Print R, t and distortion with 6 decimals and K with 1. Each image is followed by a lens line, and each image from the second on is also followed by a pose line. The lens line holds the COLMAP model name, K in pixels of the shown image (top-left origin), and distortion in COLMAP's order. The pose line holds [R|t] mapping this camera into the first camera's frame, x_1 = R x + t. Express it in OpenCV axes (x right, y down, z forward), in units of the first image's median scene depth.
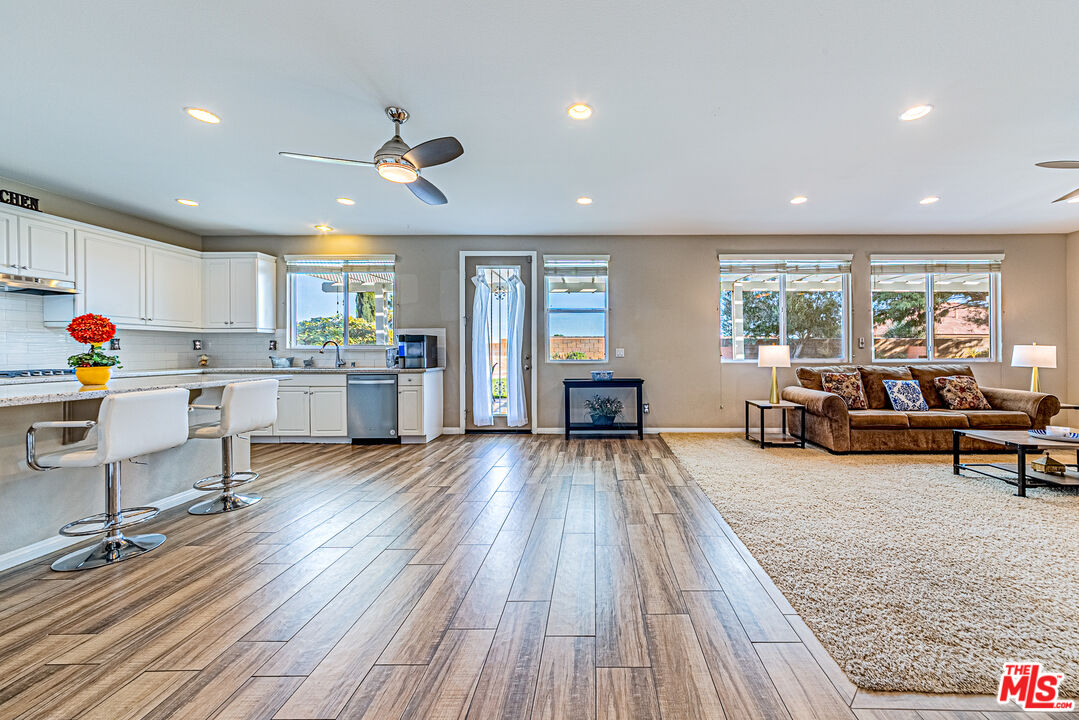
lens RADIAL K [[414.5, 0, 568.8], [0, 414.5, 353.6], [0, 0, 1]] dist [0.010701, -0.000617]
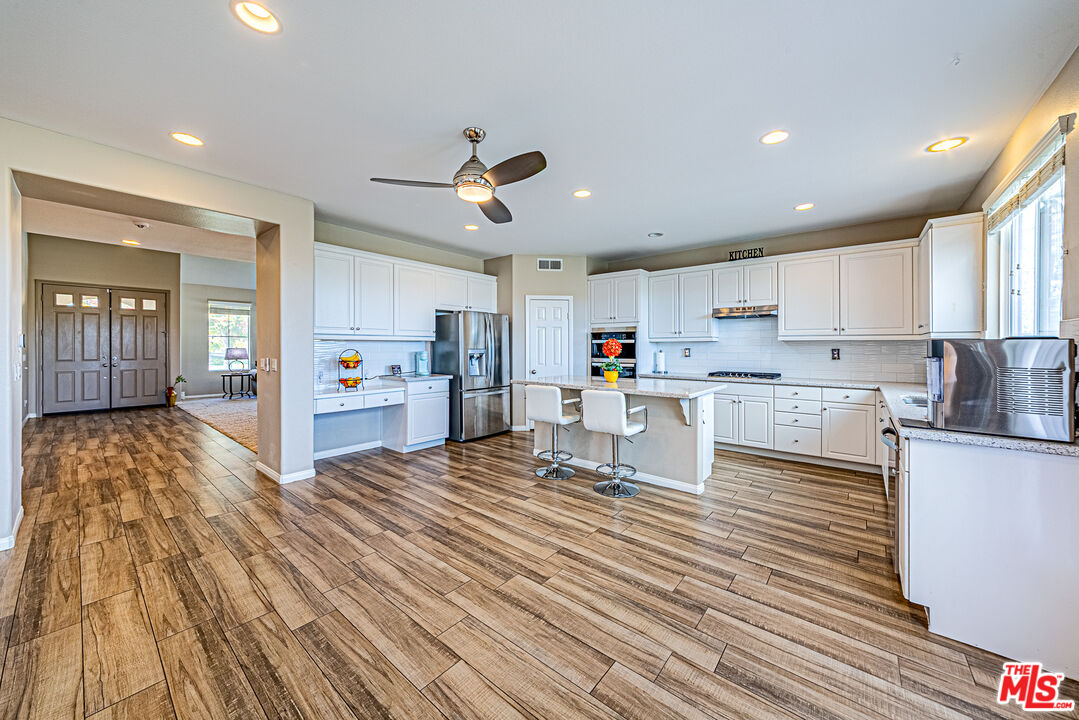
lens RADIAL K [[386.5, 0, 546.2], [0, 386.5, 345.3], [0, 0, 1]] dist [-0.004342, 0.002561]
pose [[-0.629956, -0.002297, -0.776628, 0.144864], [-0.002110, 0.999997, -0.001246, -0.035665], [0.776628, 0.000854, -0.629959, 0.931766]]
